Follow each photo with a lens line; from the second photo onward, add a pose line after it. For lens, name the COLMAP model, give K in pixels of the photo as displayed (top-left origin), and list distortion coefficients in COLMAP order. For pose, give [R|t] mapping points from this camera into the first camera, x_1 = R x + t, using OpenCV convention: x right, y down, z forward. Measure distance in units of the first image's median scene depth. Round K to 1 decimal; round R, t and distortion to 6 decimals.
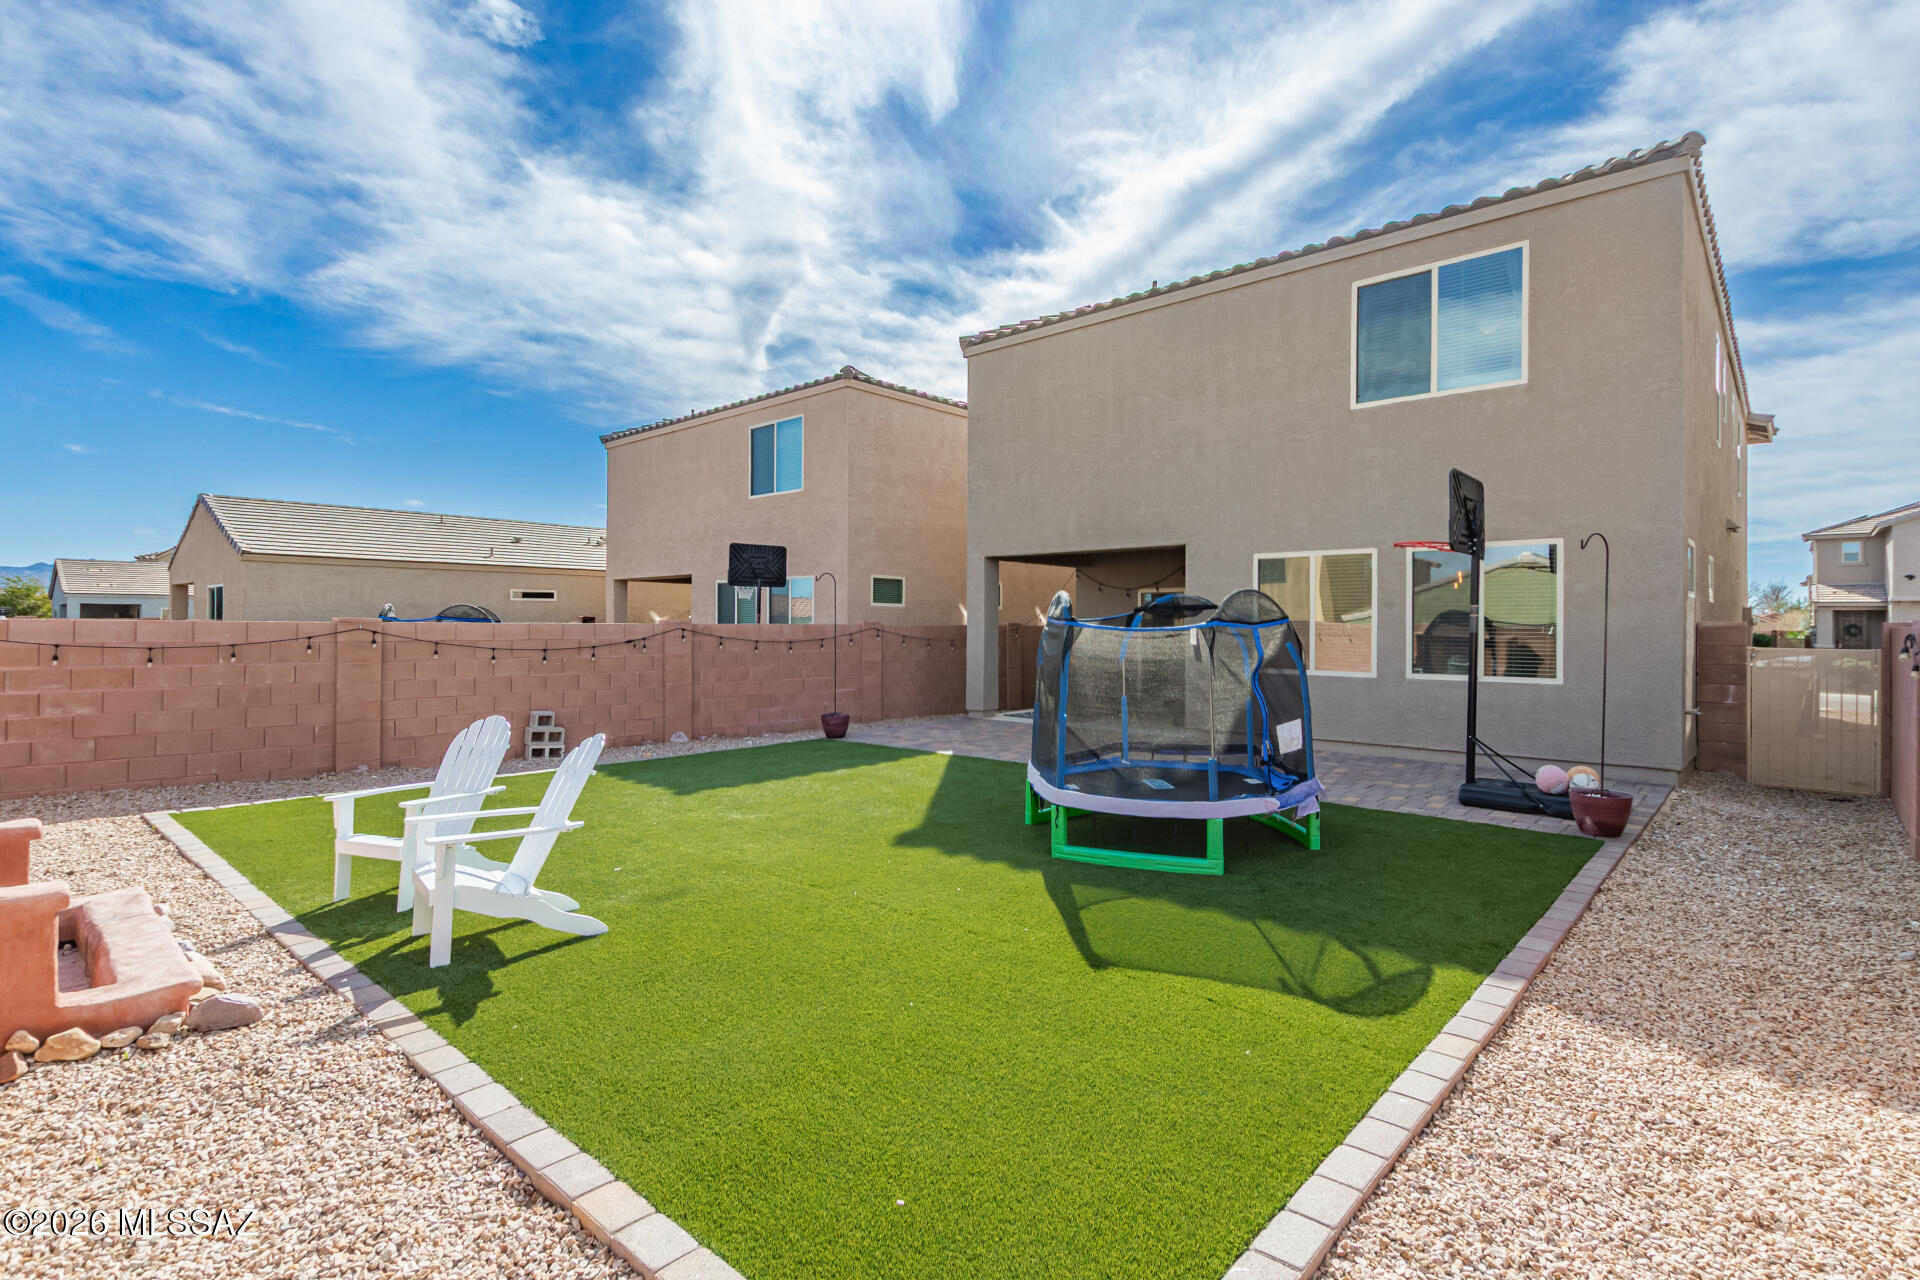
lens RADIAL K [[906.2, 0, 973.3], [0, 906.2, 645.1], [0, 0, 1]] dist [0.007323, -0.001693]
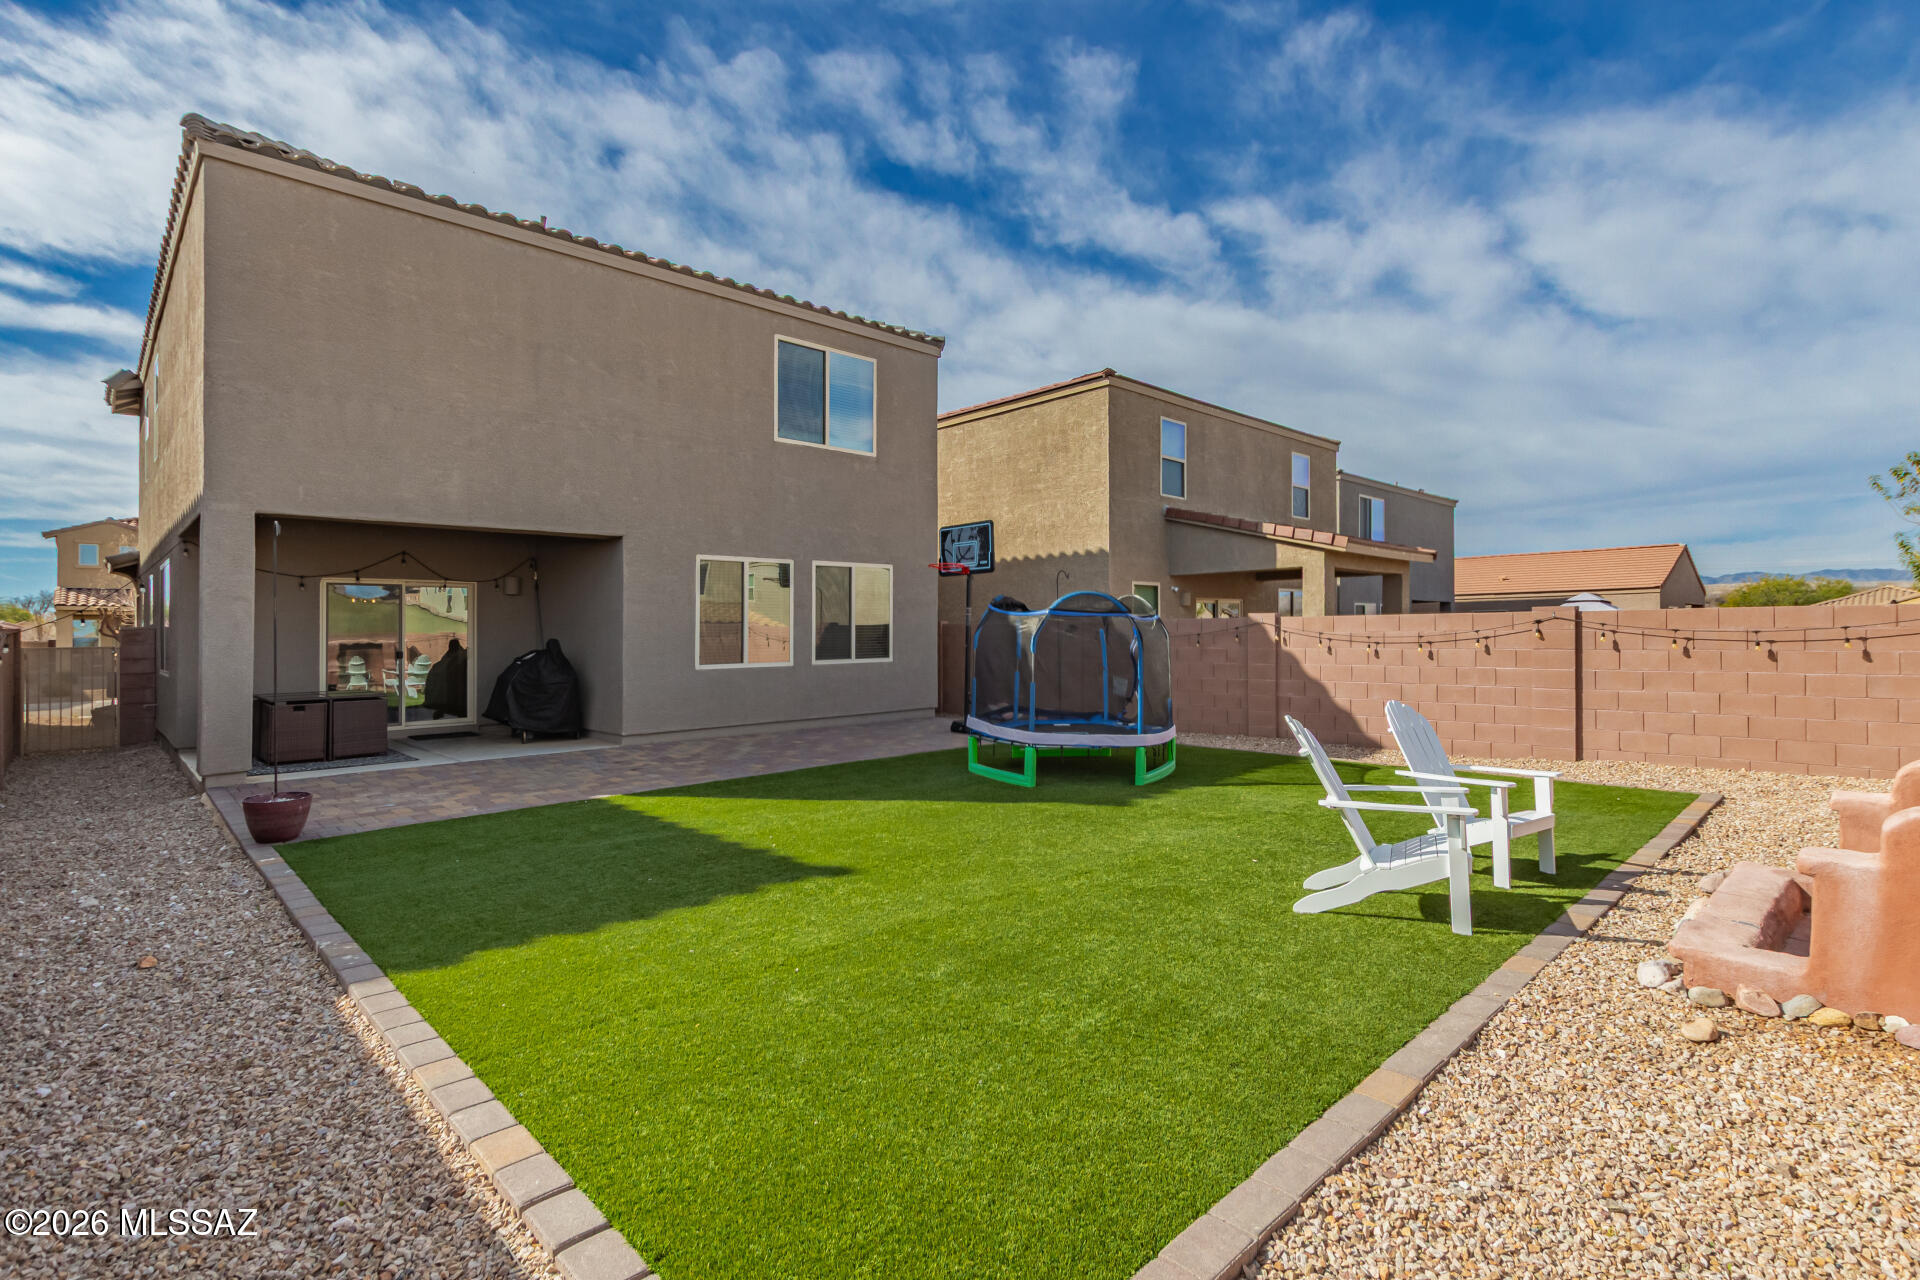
lens RADIAL K [[906.2, 0, 973.3], [0, 906.2, 645.1], [0, 0, 1]] dist [0.007323, -0.001693]
pose [[0.073128, -0.026226, 0.996978, -0.731581], [0.029768, 0.999266, 0.024102, -0.014161], [-0.996878, 0.027915, 0.073855, 0.647075]]
